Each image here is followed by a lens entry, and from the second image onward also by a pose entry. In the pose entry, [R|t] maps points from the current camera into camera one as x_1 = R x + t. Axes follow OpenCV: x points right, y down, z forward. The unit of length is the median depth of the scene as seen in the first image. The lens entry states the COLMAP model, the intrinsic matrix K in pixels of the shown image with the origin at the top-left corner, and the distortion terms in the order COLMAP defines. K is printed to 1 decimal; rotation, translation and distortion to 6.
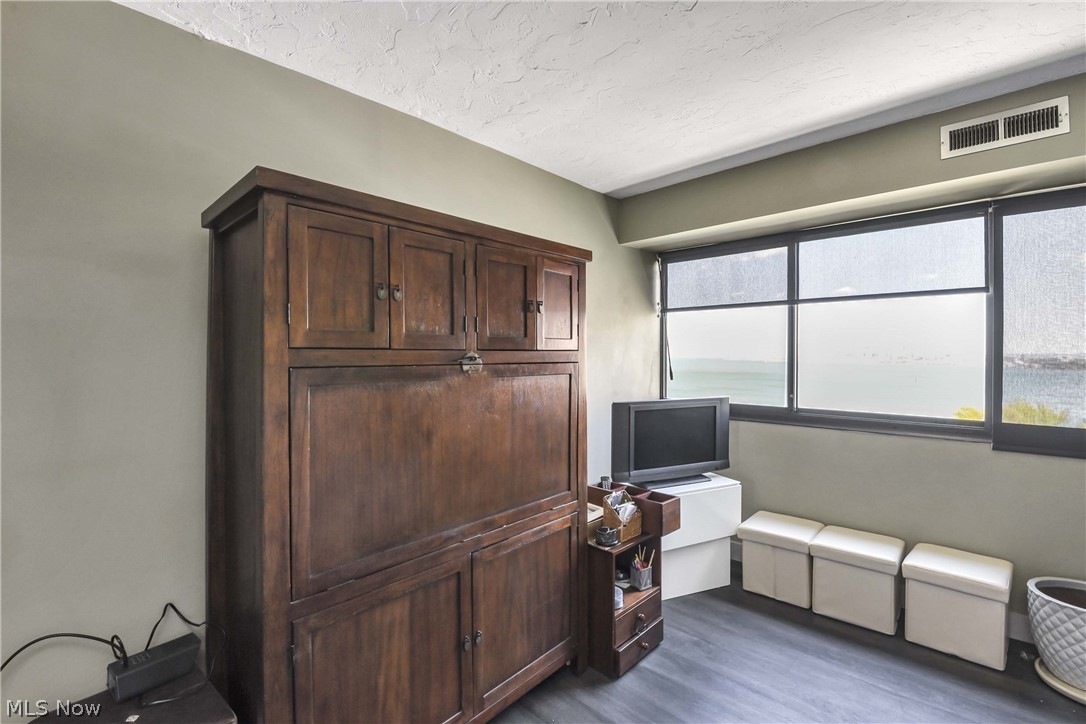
lens RADIAL K [[476.3, 0, 543.8], [0, 476.3, 357.4], [0, 0, 1]] dist [0.000568, -0.009107]
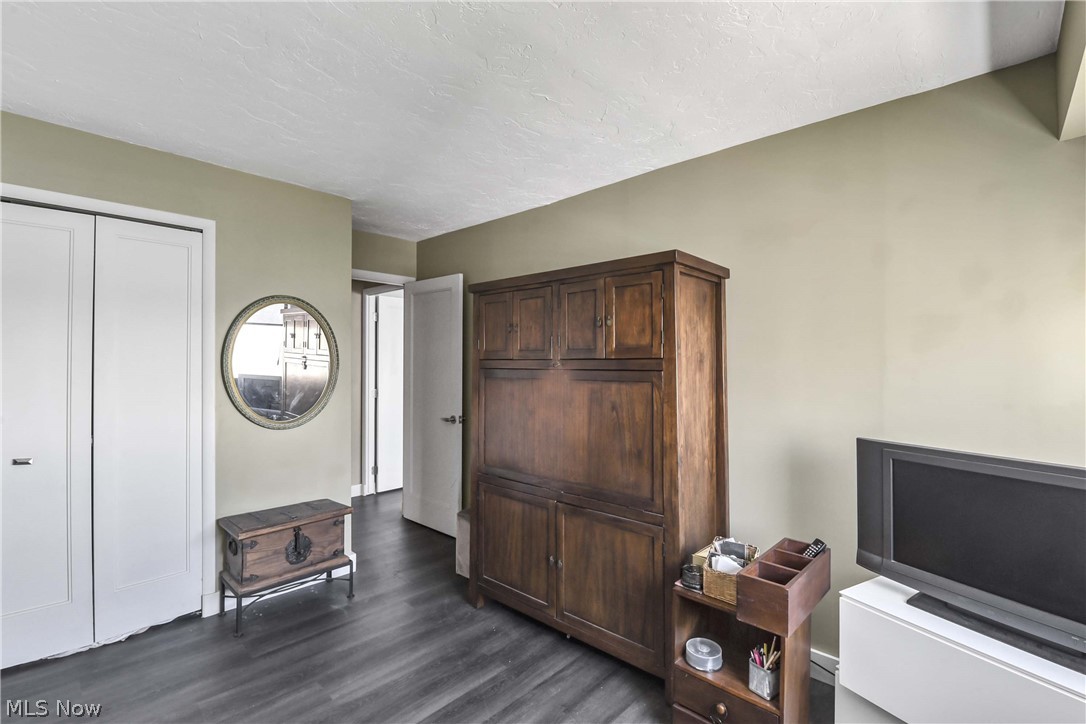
lens RADIAL K [[489.1, 0, 550.0], [0, 489.1, 357.1], [0, 0, 1]] dist [-0.000443, -0.000578]
pose [[0.023426, -0.009451, -0.999681, 1.251093], [-0.008041, 0.999921, -0.009641, -0.006928], [0.999693, 0.008264, 0.023348, 0.892889]]
